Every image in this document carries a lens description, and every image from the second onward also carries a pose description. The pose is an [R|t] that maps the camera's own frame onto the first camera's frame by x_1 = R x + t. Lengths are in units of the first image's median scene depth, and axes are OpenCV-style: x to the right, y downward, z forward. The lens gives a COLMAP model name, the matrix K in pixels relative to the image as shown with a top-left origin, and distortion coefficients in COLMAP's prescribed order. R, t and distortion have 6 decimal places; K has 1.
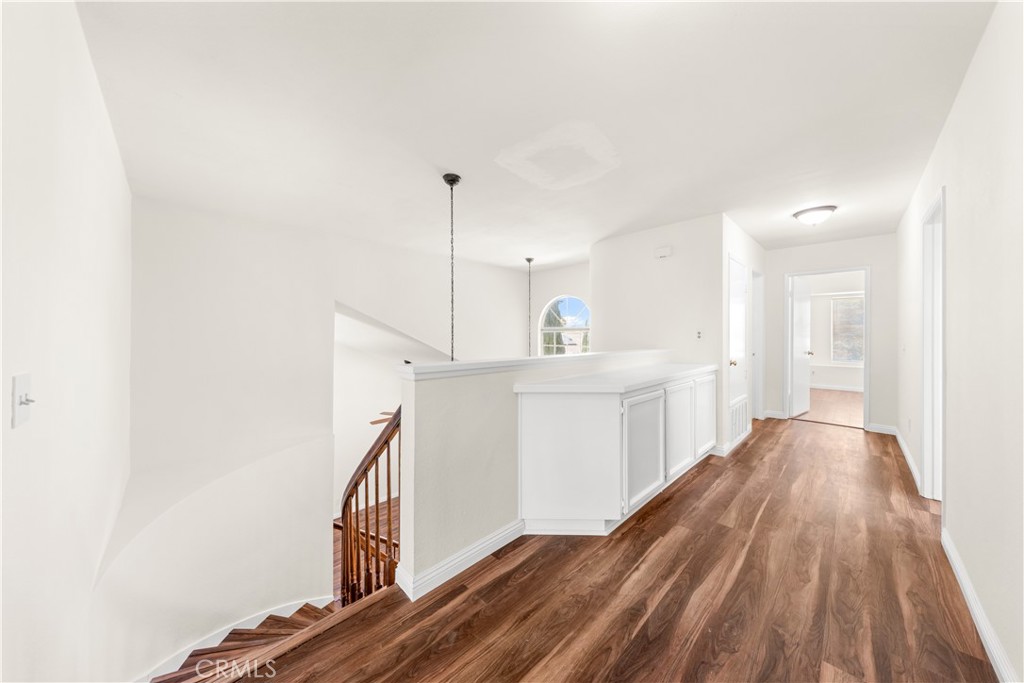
lens RADIAL K [[341.9, 0, 505.0], [0, 341.9, 340.6], [0, 0, 1]] dist [0.023568, -0.007344]
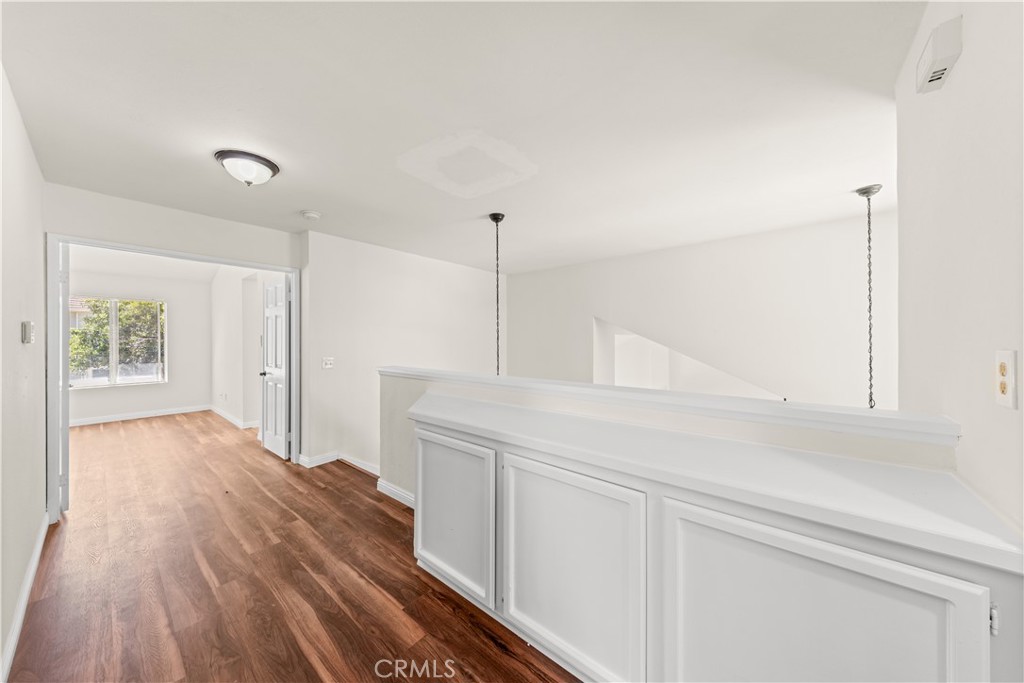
lens RADIAL K [[341.9, 0, 505.0], [0, 341.9, 340.6], [0, 0, 1]] dist [0.023568, -0.007344]
pose [[0.082902, -0.003911, -0.996550, 1.547827], [-0.009528, 0.999943, -0.004717, -0.058279], [0.996512, 0.009886, 0.082860, 1.414274]]
